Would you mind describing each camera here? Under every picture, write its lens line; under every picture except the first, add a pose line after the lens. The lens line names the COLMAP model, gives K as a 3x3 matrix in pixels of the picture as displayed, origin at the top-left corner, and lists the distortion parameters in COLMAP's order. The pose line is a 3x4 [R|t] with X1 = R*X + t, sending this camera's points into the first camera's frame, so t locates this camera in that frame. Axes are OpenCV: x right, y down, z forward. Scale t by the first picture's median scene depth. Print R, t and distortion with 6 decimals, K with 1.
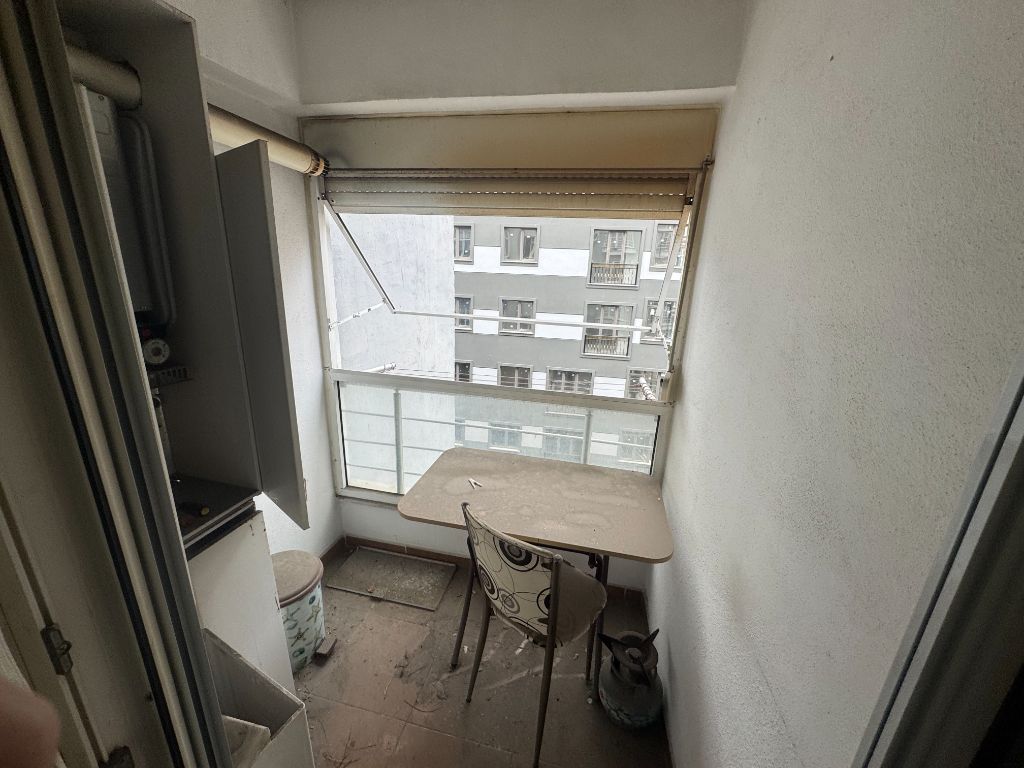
lens RADIAL K [[409.3, 0, 511.5], [0, 409.3, 382.4], [0, 0, 1]] dist [-0.003102, 0.000420]
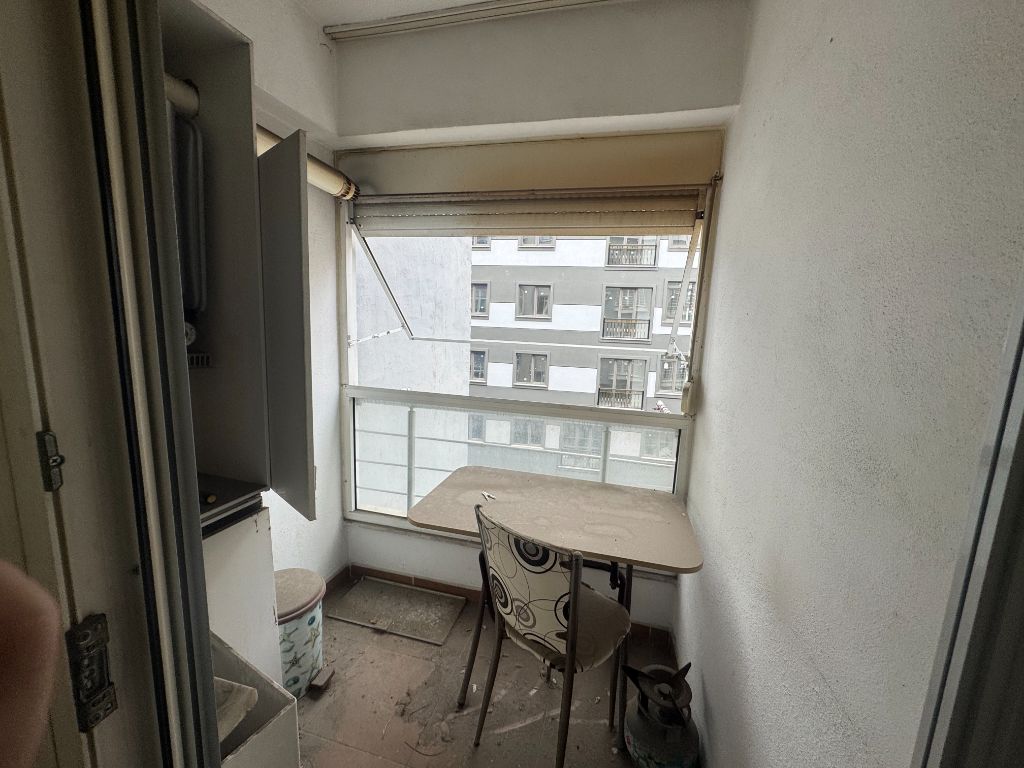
lens RADIAL K [[409.3, 0, 511.5], [0, 409.3, 382.4], [0, 0, 1]] dist [-0.003102, 0.000420]
pose [[0.999430, 0.007830, -0.032844, -0.005901], [-0.012303, 0.990318, -0.138272, 0.114640], [0.031443, 0.138597, 0.989850, 0.016525]]
